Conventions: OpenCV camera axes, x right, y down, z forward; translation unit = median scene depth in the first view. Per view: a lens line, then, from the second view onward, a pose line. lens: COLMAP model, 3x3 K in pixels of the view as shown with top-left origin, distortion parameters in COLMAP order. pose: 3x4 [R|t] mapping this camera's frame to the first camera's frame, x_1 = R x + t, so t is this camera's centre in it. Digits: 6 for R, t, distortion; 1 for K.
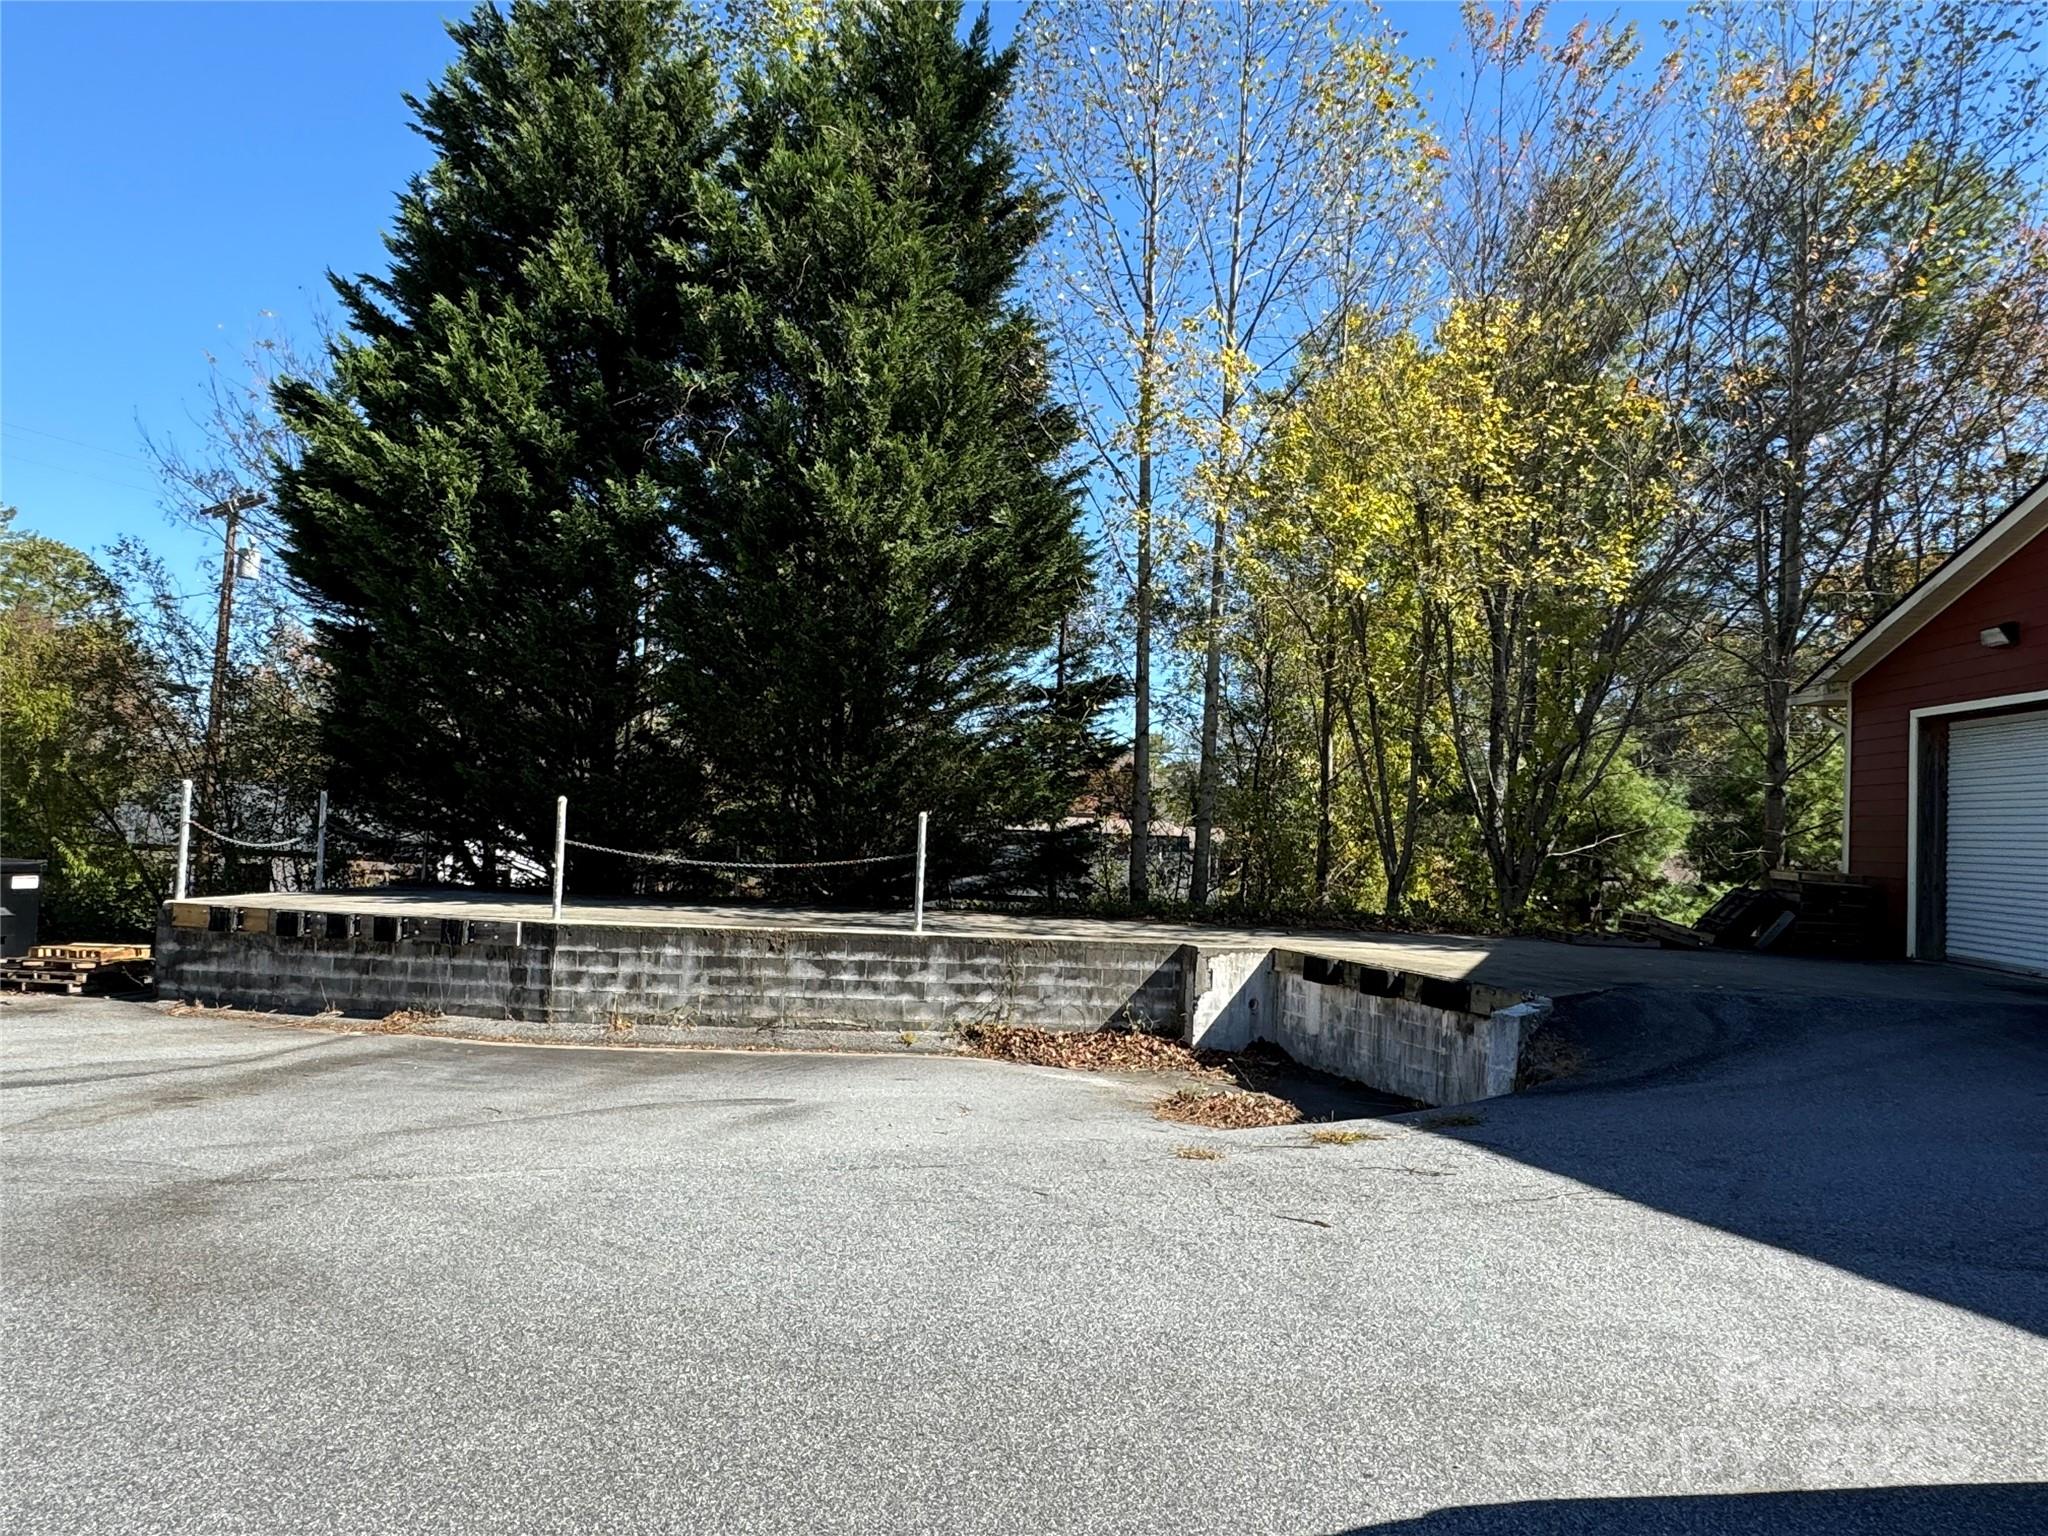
lens RADIAL K [[1264.4, 0, 1024.0], [0, 1264.4, 768.0], [0, 0, 1]] dist [-0.006412, 0.004318]
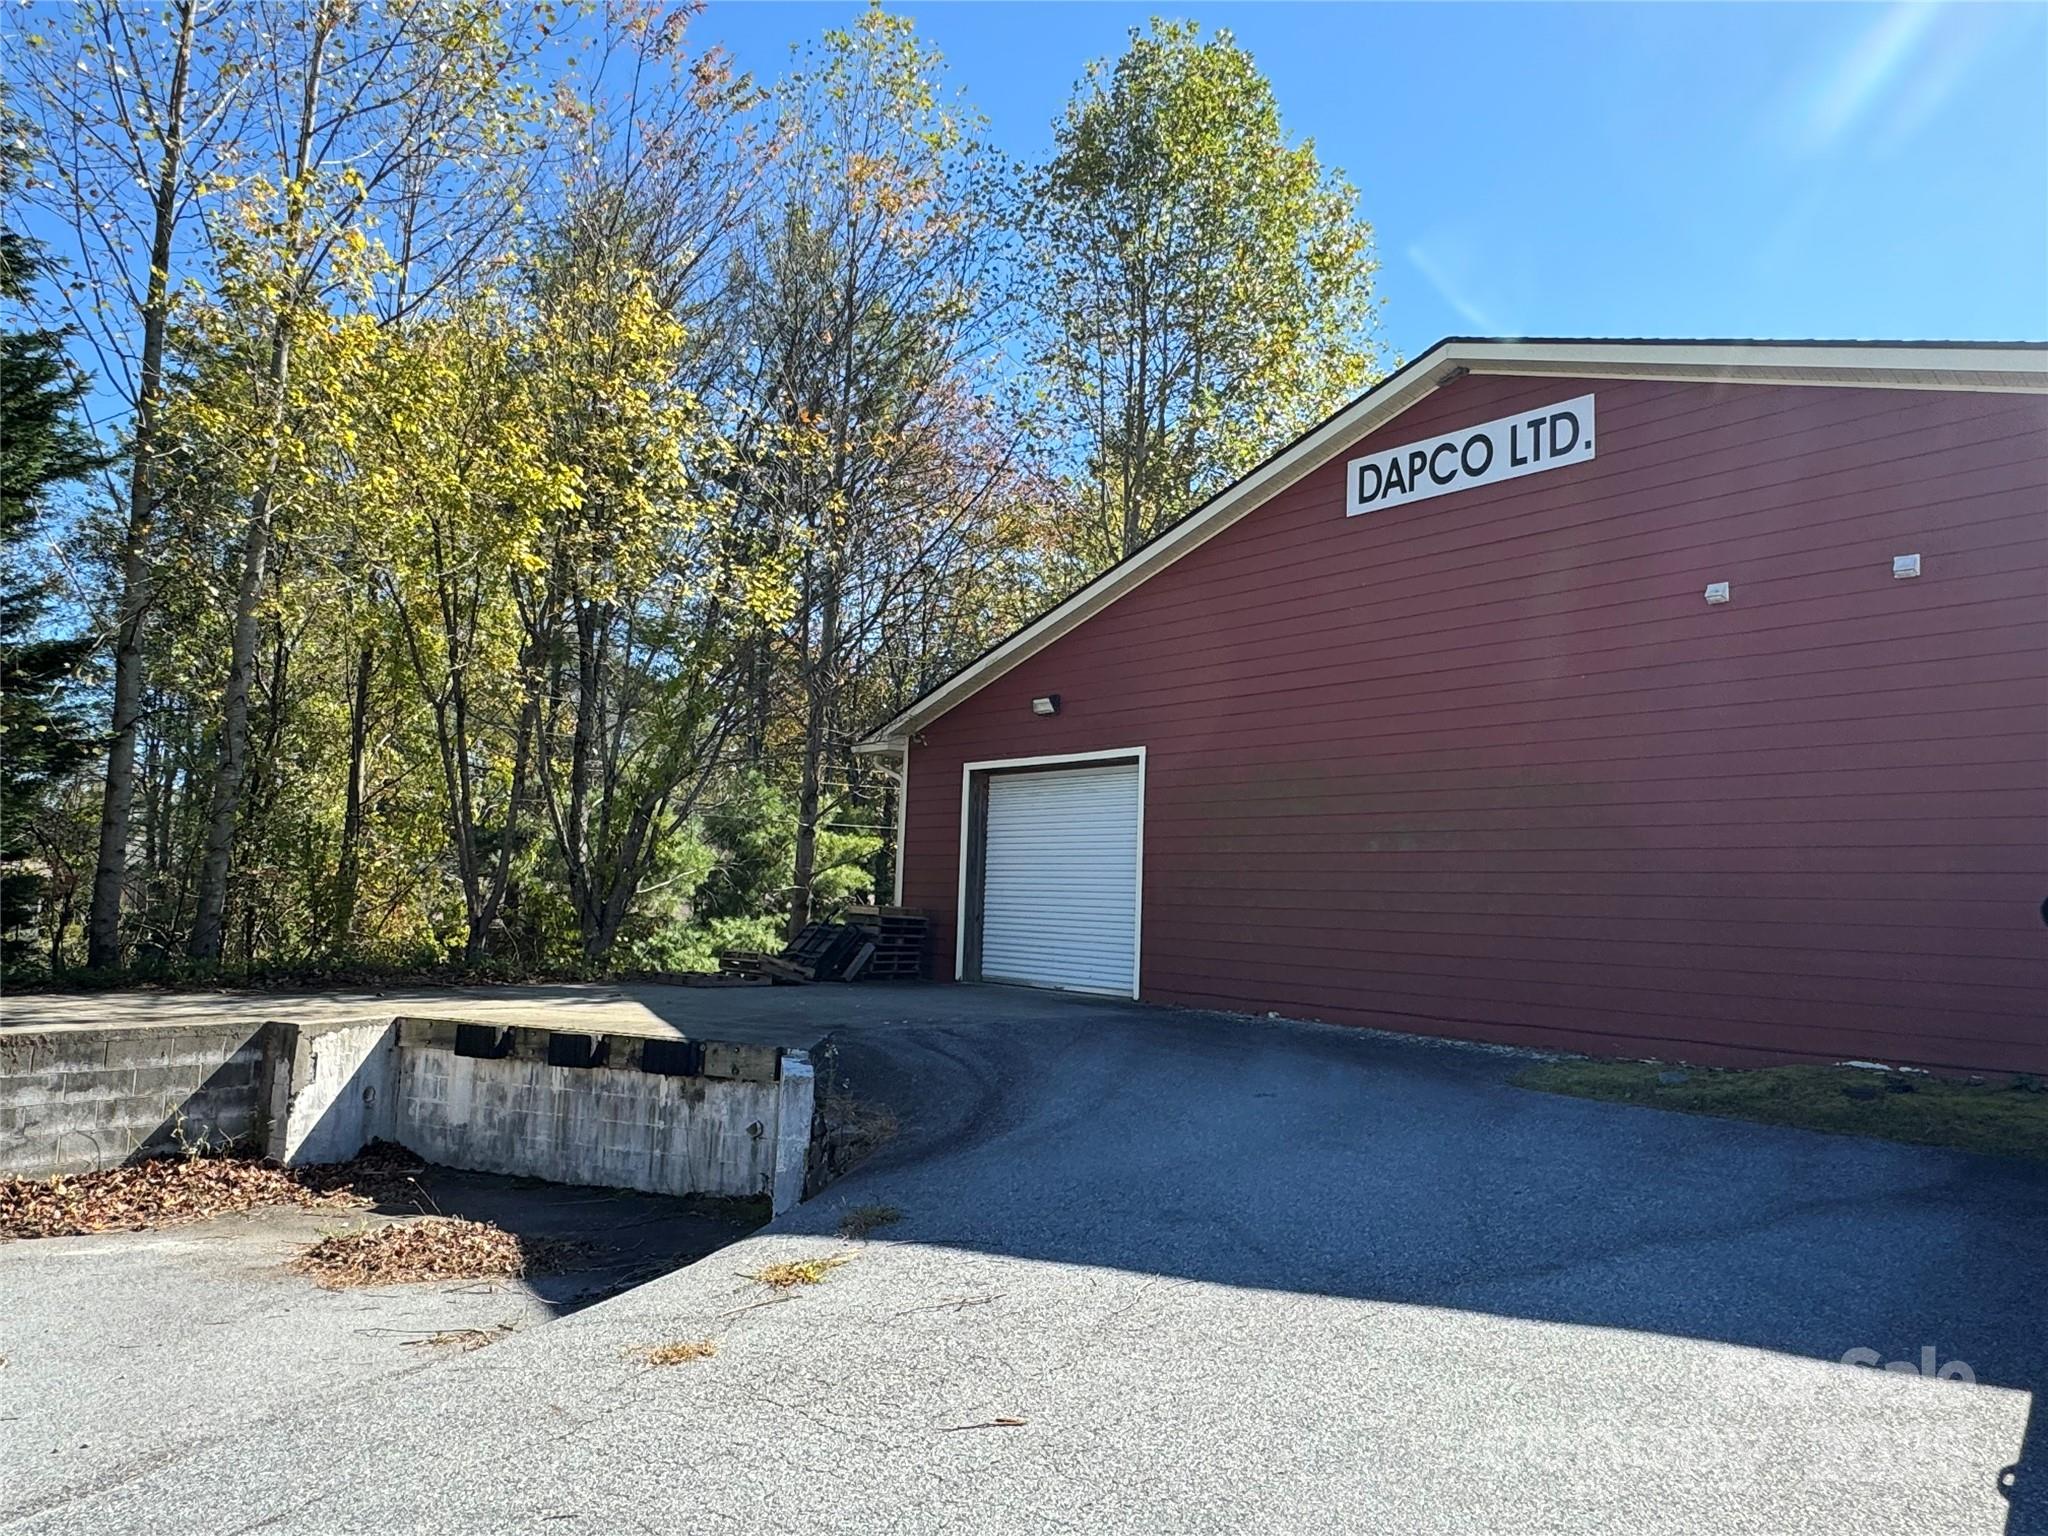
lens RADIAL K [[1264.4, 0, 1024.0], [0, 1264.4, 768.0], [0, 0, 1]] dist [-0.006412, 0.004318]
pose [[0.681304, 0.062151, 0.729358, -0.115466], [-0.040512, 0.998063, -0.047205, 0.012549], [-0.730879, 0.002613, 0.682502, 0.204186]]
